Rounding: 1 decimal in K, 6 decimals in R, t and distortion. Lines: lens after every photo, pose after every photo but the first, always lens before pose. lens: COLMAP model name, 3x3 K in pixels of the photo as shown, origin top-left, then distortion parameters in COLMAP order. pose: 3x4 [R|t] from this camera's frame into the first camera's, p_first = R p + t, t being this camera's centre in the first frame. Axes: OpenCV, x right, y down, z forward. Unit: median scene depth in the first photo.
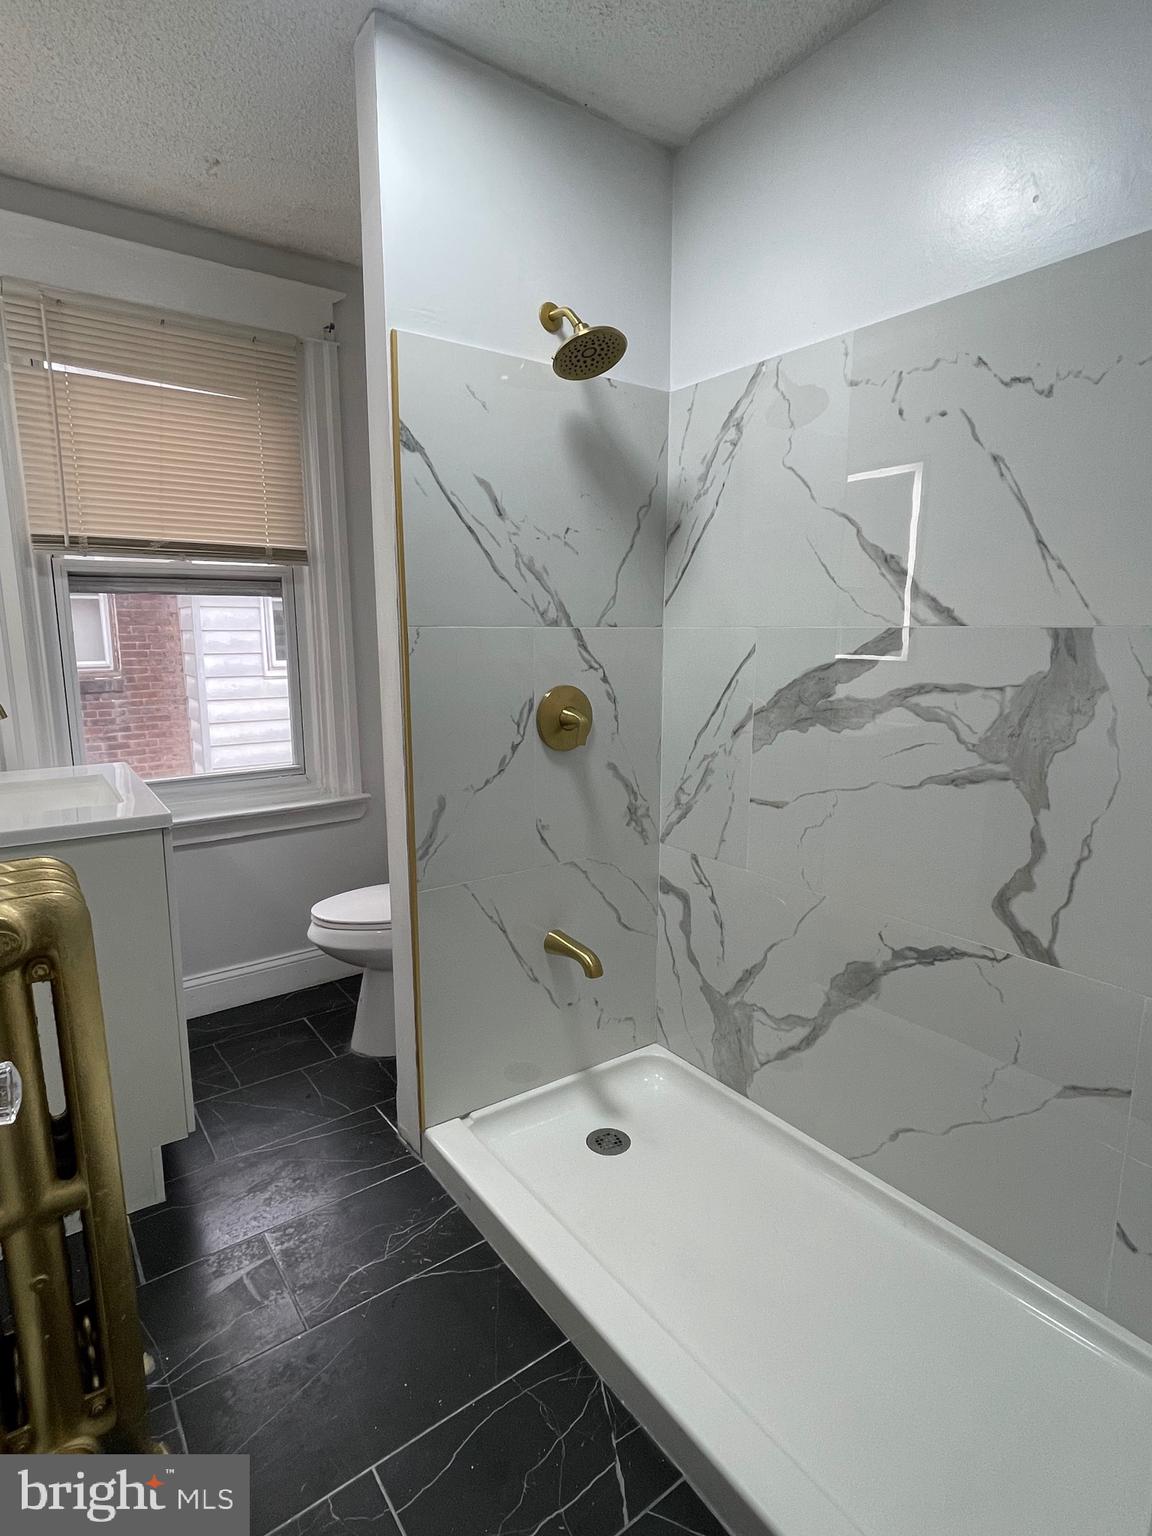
lens RADIAL K [[807.3, 0, 577.9], [0, 807.3, 770.8], [0, 0, 1]] dist [-0.014600, 0.001121]
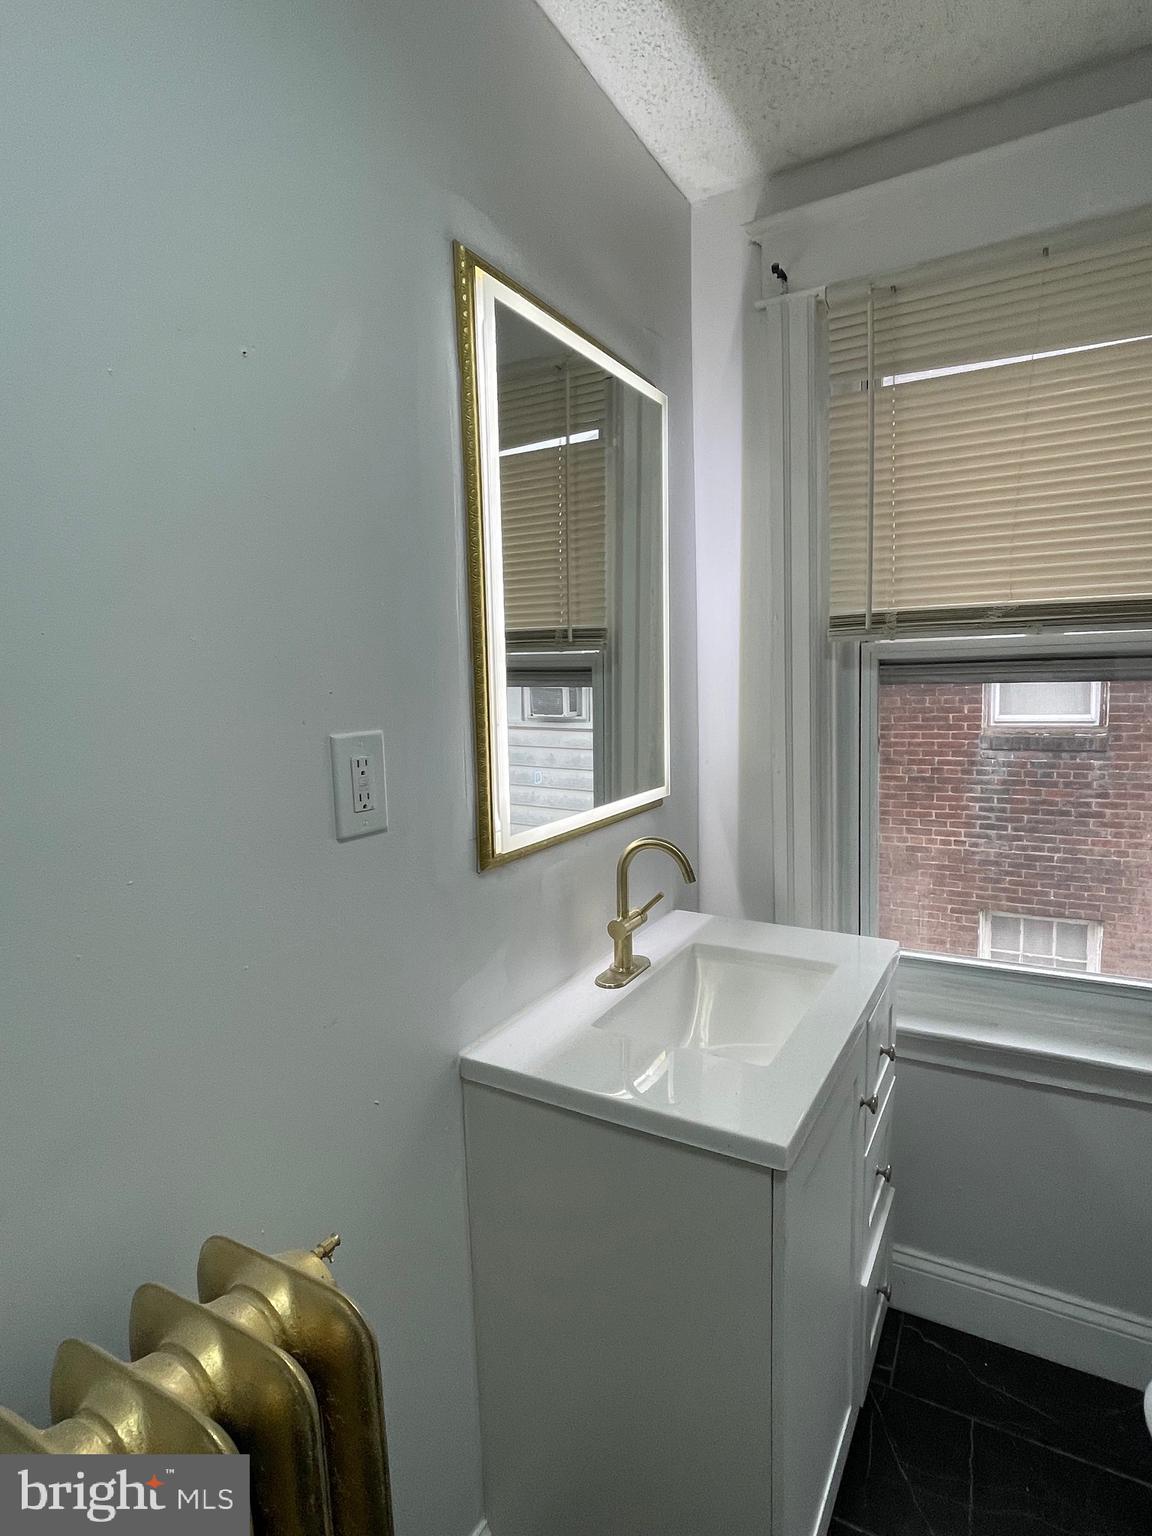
lens RADIAL K [[807.3, 0, 577.7], [0, 807.3, 771.6], [0, 0, 1]] dist [-0.014600, 0.001121]
pose [[0.402375, 0.100189, -0.909976, -0.022519], [-0.127926, 0.990394, 0.052477, -0.051783], [0.906493, 0.095294, 0.411327, 0.156938]]
